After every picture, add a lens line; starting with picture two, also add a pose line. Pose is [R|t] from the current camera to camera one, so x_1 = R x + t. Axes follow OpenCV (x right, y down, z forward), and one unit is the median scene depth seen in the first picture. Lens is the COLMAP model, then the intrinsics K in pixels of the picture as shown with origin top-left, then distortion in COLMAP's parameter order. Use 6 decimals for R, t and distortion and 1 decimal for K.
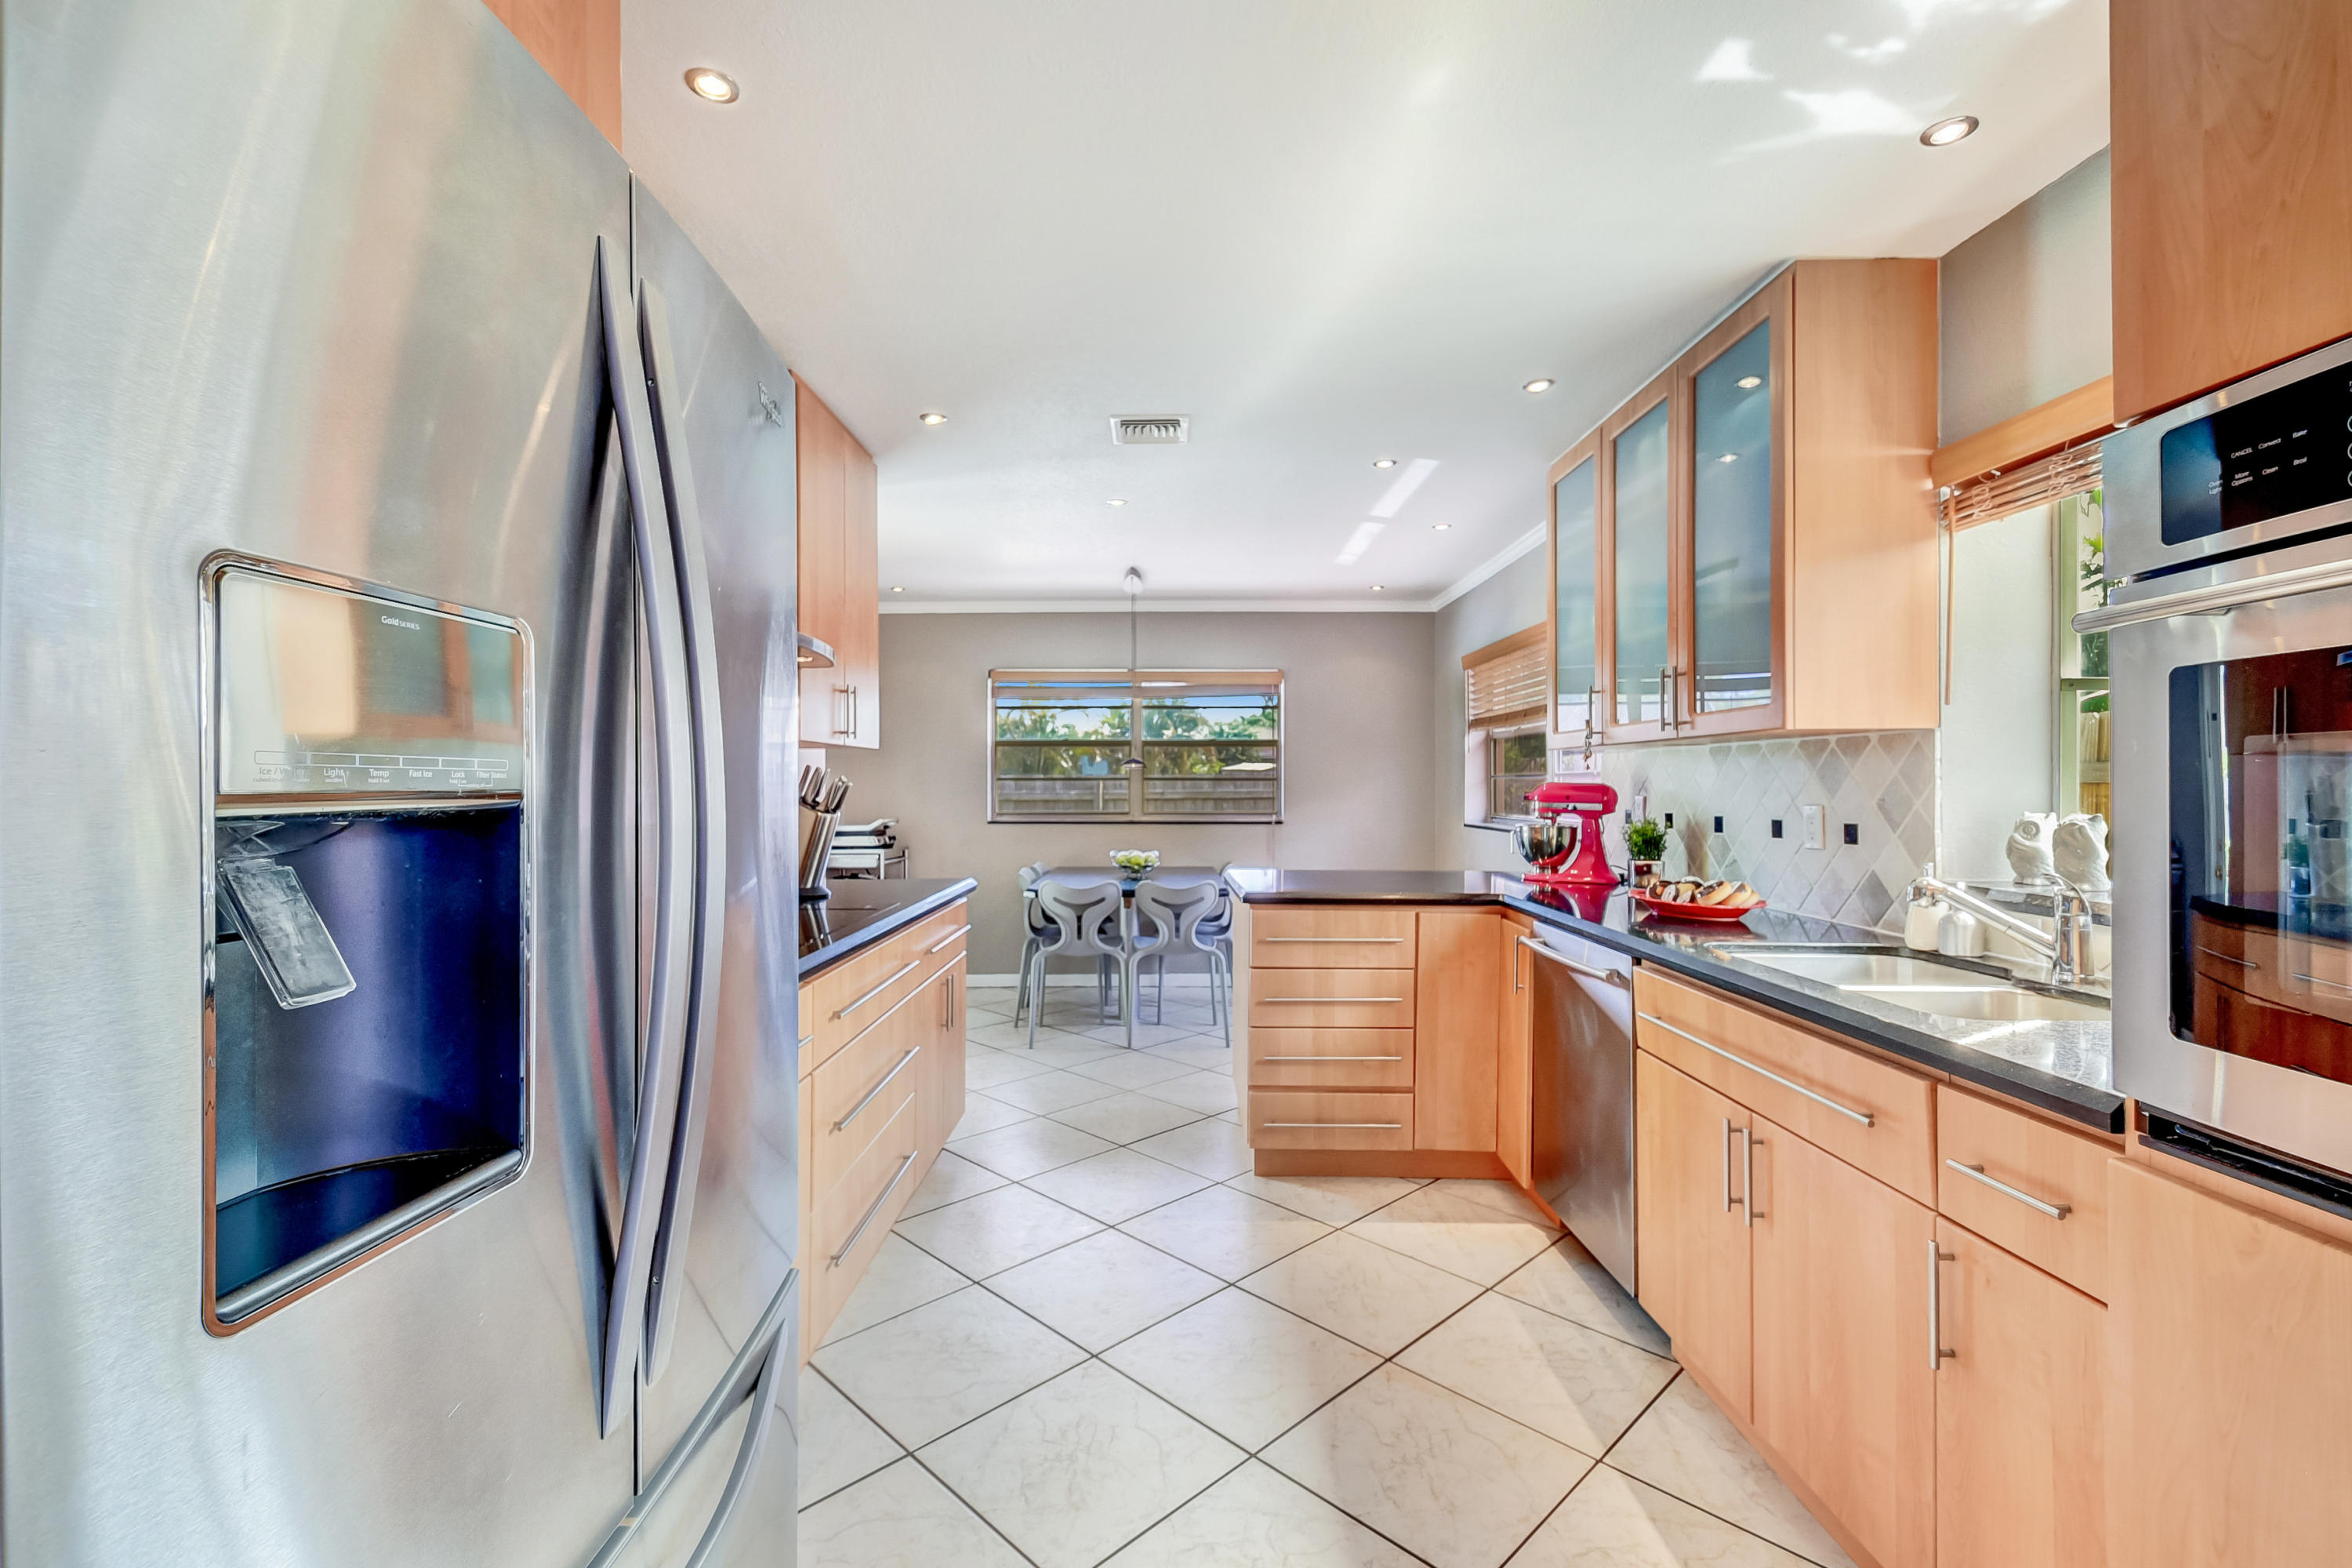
lens RADIAL K [[1048.4, 0, 1136.8], [0, 1048.4, 789.4], [0, 0, 1]] dist [0.000039, -0.013385]
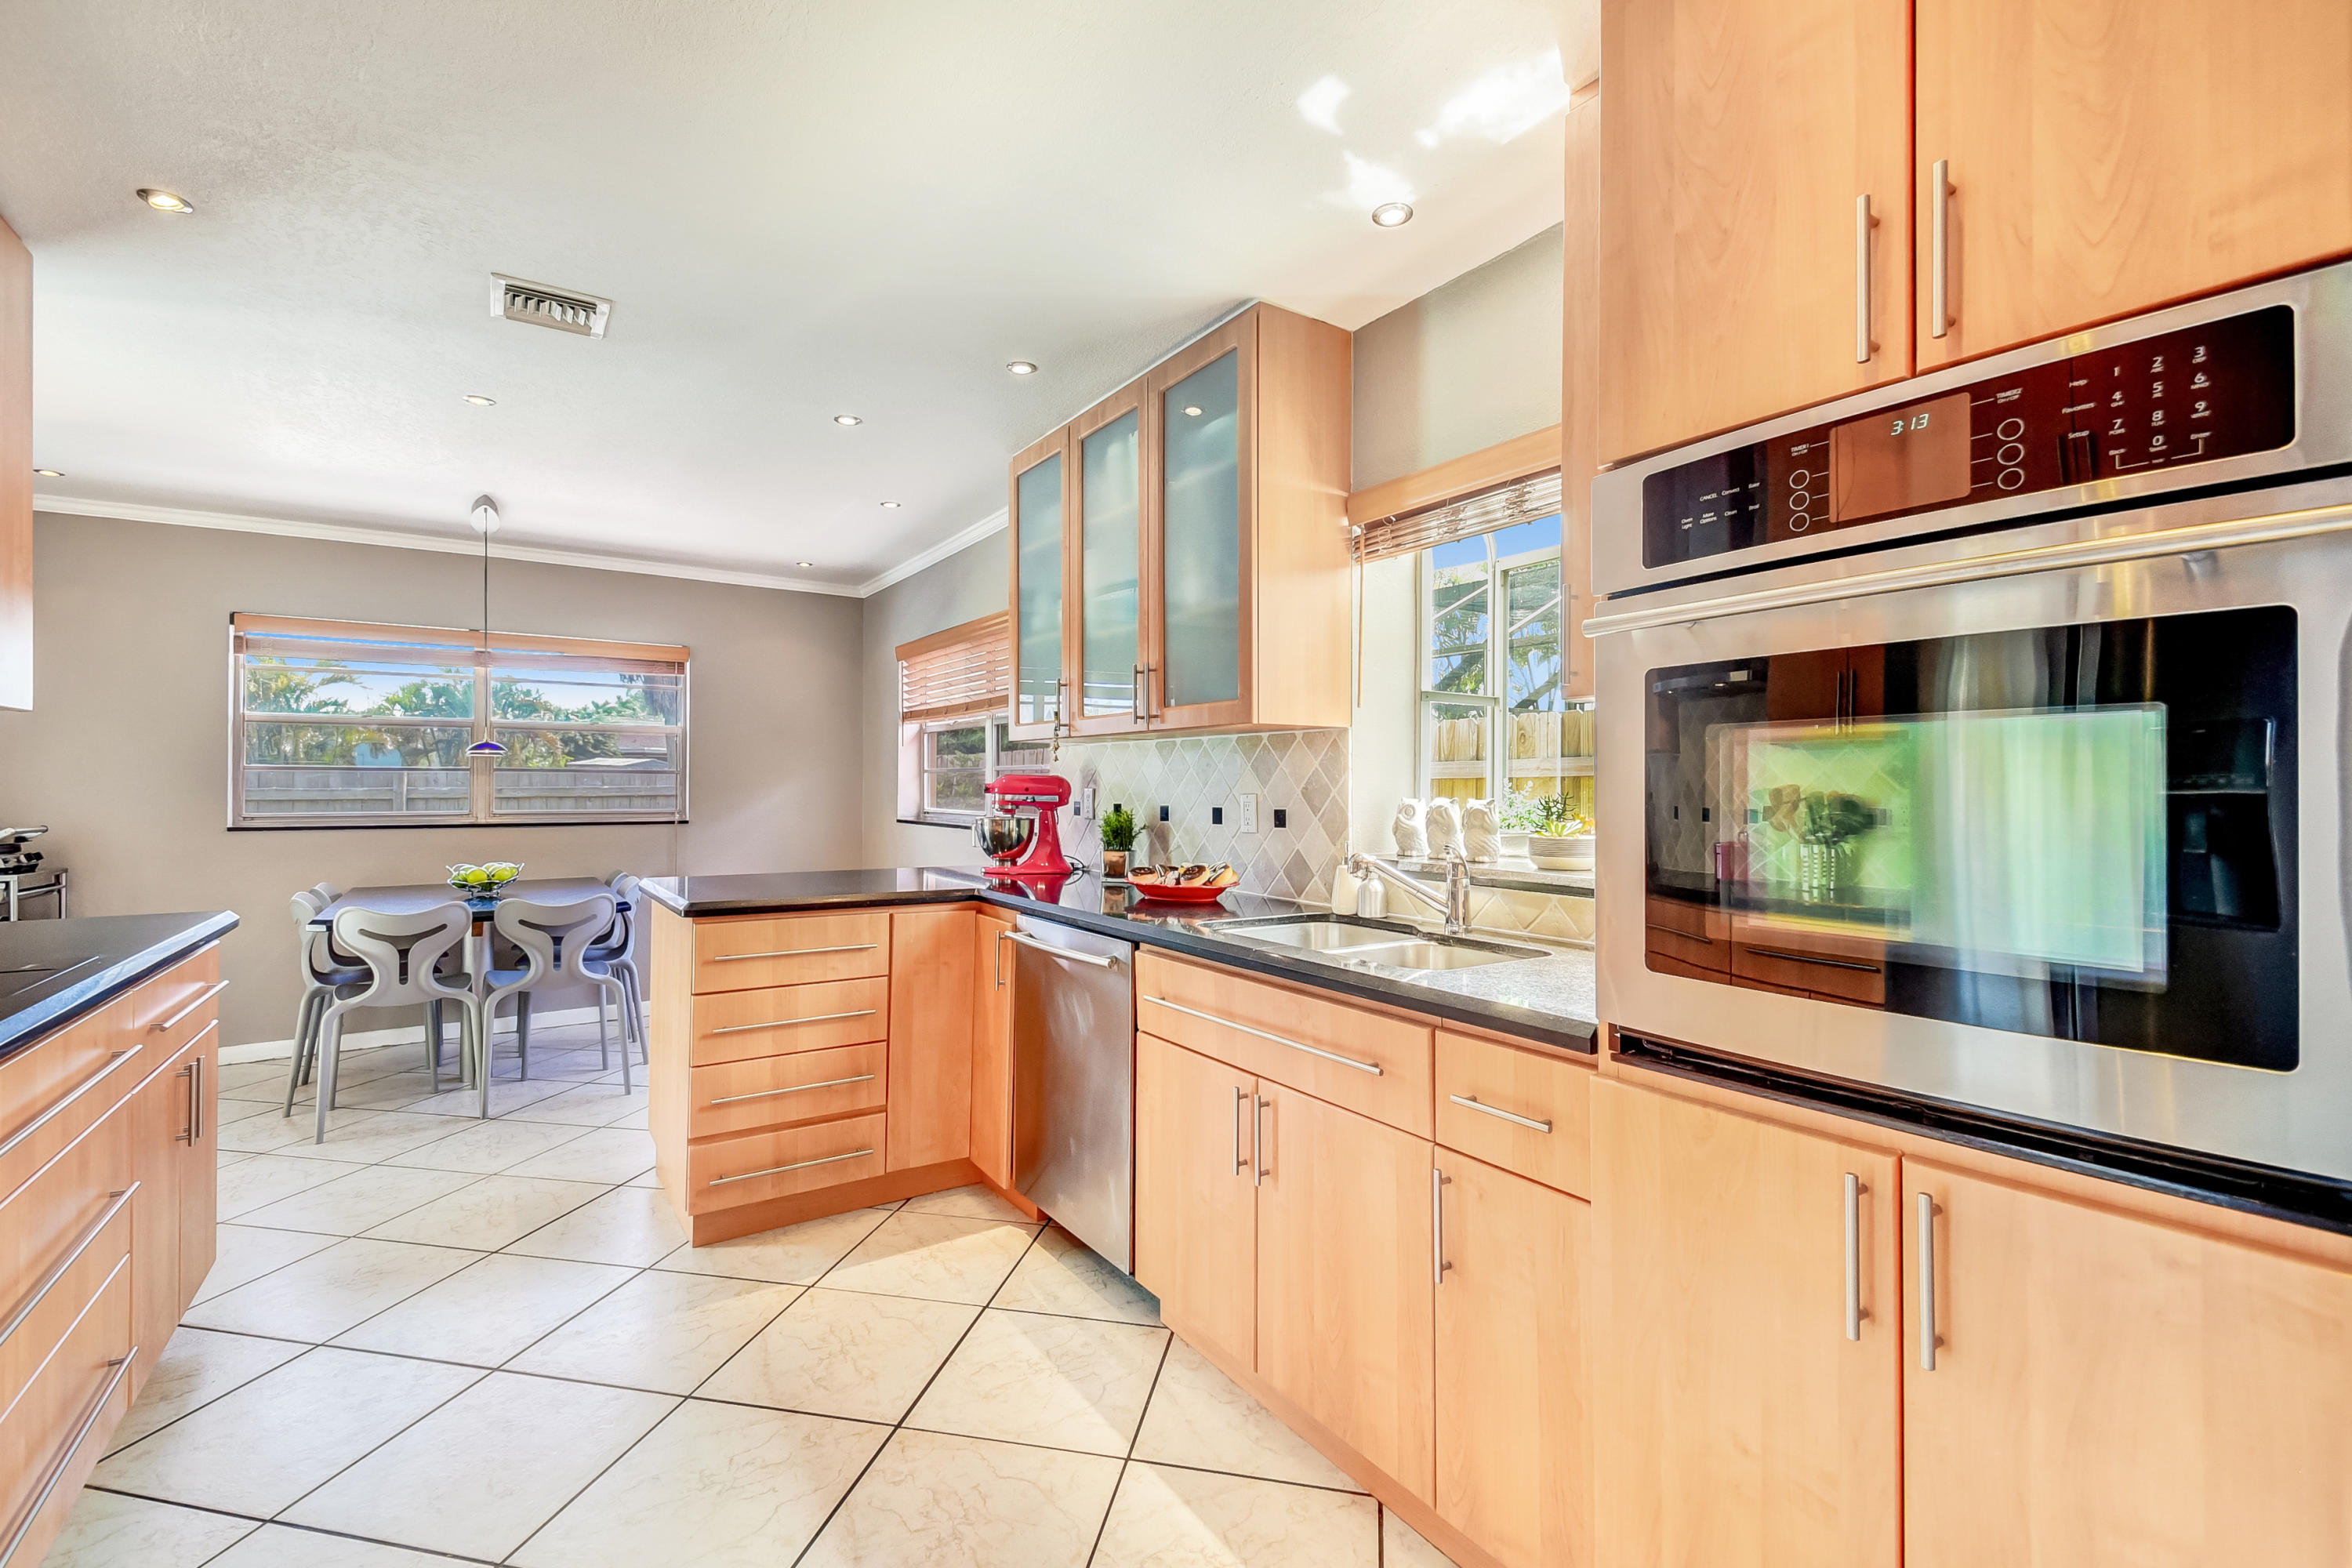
lens RADIAL K [[1031.4, 0, 1181.6], [0, 1031.4, 787.4], [0, 0, 1]] dist [0.013470, -0.012588]
pose [[0.807390, 0.002187, 0.590014, -0.071963], [-0.000320, 0.999995, -0.003270, 0.011564], [-0.590018, 0.002452, 0.807386, 0.142076]]
